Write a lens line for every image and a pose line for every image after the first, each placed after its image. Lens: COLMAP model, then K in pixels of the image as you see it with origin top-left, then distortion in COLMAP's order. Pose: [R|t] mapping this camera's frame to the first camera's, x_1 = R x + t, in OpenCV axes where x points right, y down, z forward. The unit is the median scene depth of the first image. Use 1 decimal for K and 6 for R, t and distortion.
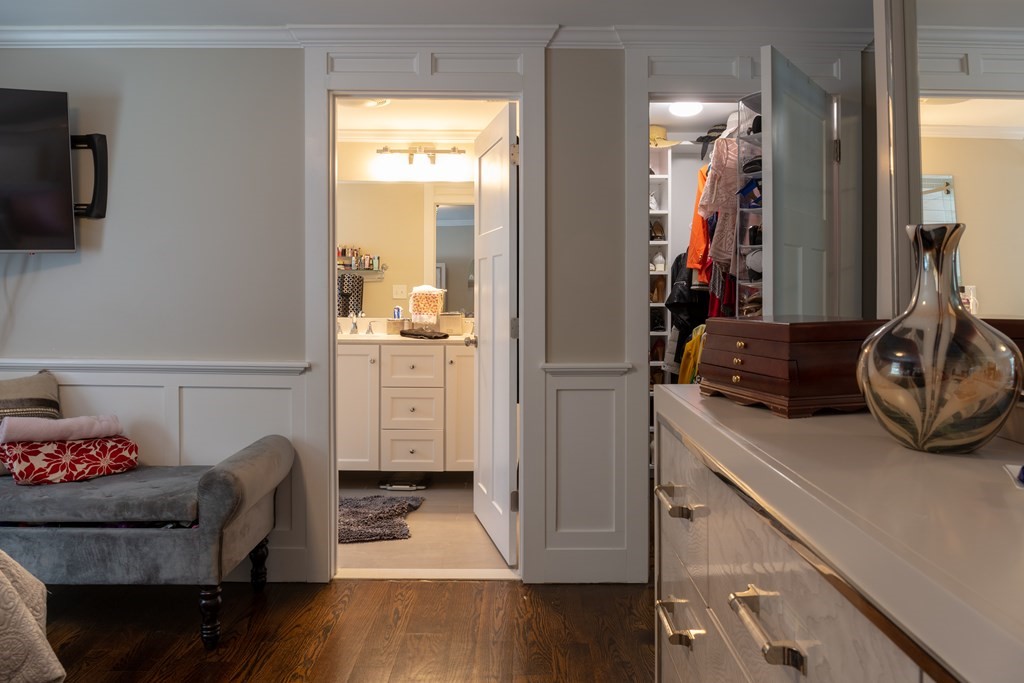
lens RADIAL K [[678.5, 0, 509.4], [0, 678.5, 313.4], [0, 0, 1]] dist [-0.028066, 0.000345]
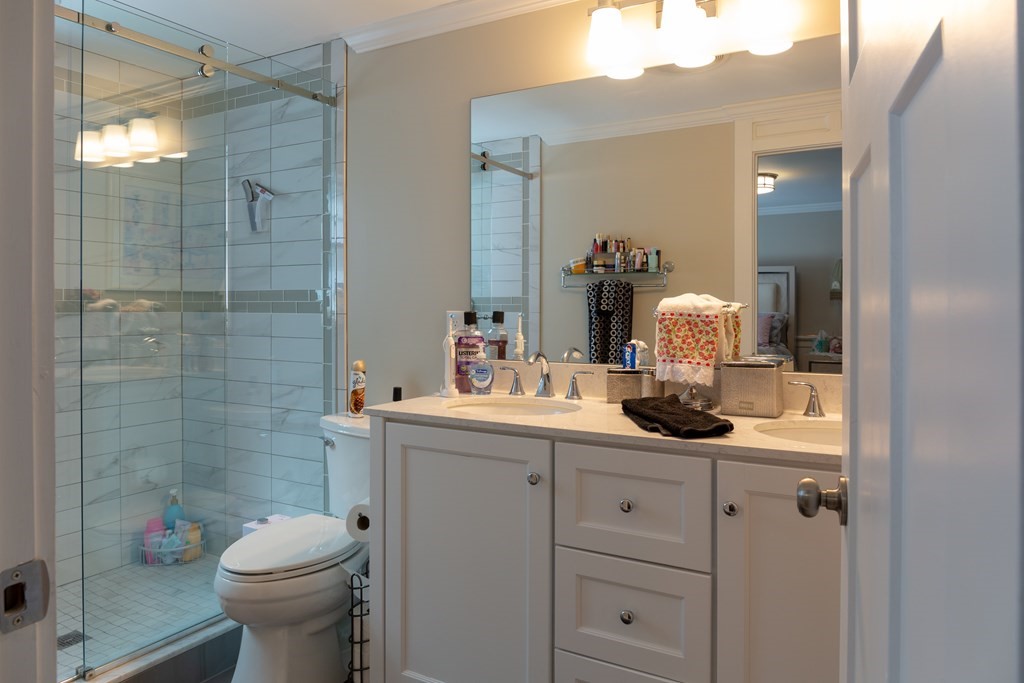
lens RADIAL K [[678.5, 0, 509.4], [0, 678.5, 313.4], [0, 0, 1]] dist [-0.028066, 0.000345]
pose [[0.867543, -0.001582, -0.497359, -0.007333], [-0.009720, 0.999750, -0.020135, -0.013922], [0.497267, 0.022302, 0.867311, 0.414296]]
